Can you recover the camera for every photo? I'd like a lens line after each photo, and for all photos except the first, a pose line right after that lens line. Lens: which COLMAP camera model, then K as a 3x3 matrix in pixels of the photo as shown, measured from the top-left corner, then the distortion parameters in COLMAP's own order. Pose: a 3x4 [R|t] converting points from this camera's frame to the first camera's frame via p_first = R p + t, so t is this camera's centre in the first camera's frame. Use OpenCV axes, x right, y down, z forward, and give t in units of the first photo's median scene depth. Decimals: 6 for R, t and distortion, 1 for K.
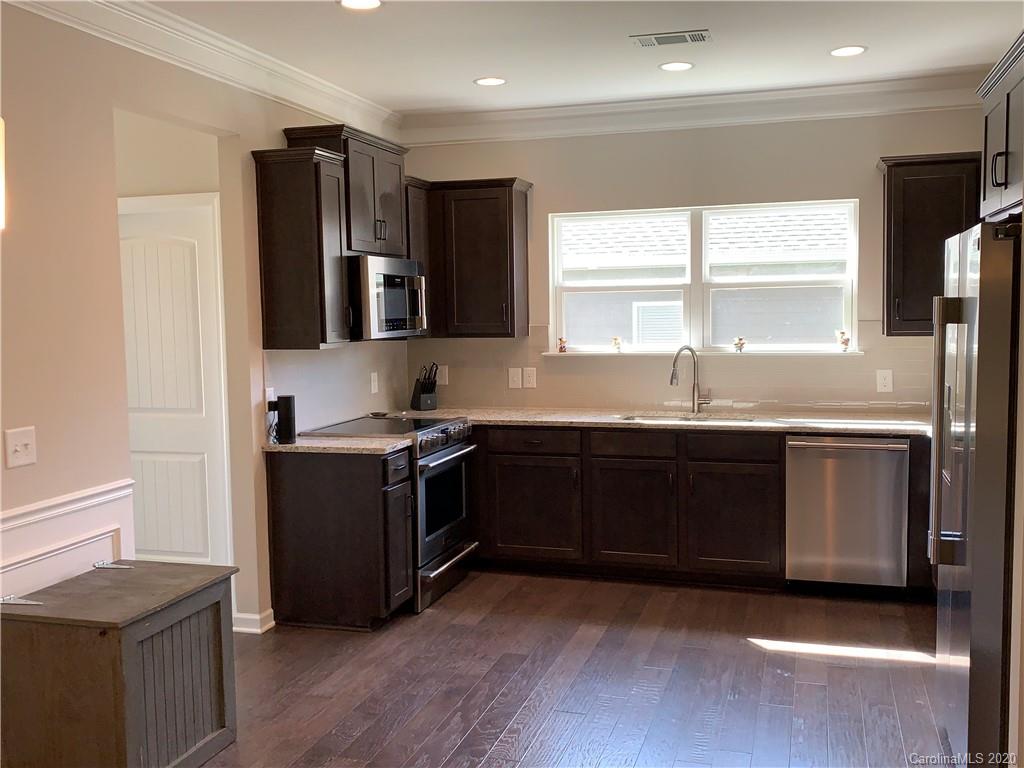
lens RADIAL K [[987.9, 0, 512.2], [0, 987.9, 384.5], [0, 0, 1]] dist [0.099818, 0.000000]
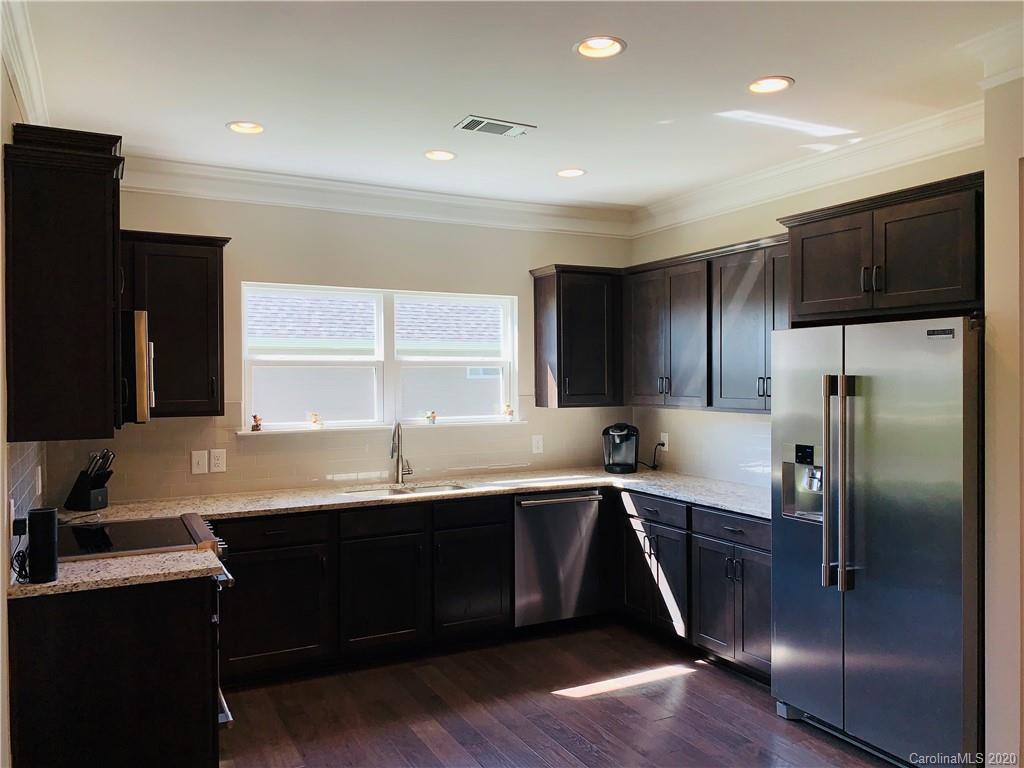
lens RADIAL K [[789.3, 0, 511.0], [0, 789.3, 382.3], [0, 0, 1]] dist [0.056338, -0.043516]
pose [[0.719339, 0.004844, 0.694643, -0.322354], [0.051579, 0.996843, -0.060364, -0.022525], [-0.692742, 0.079251, 0.716818, 0.325012]]
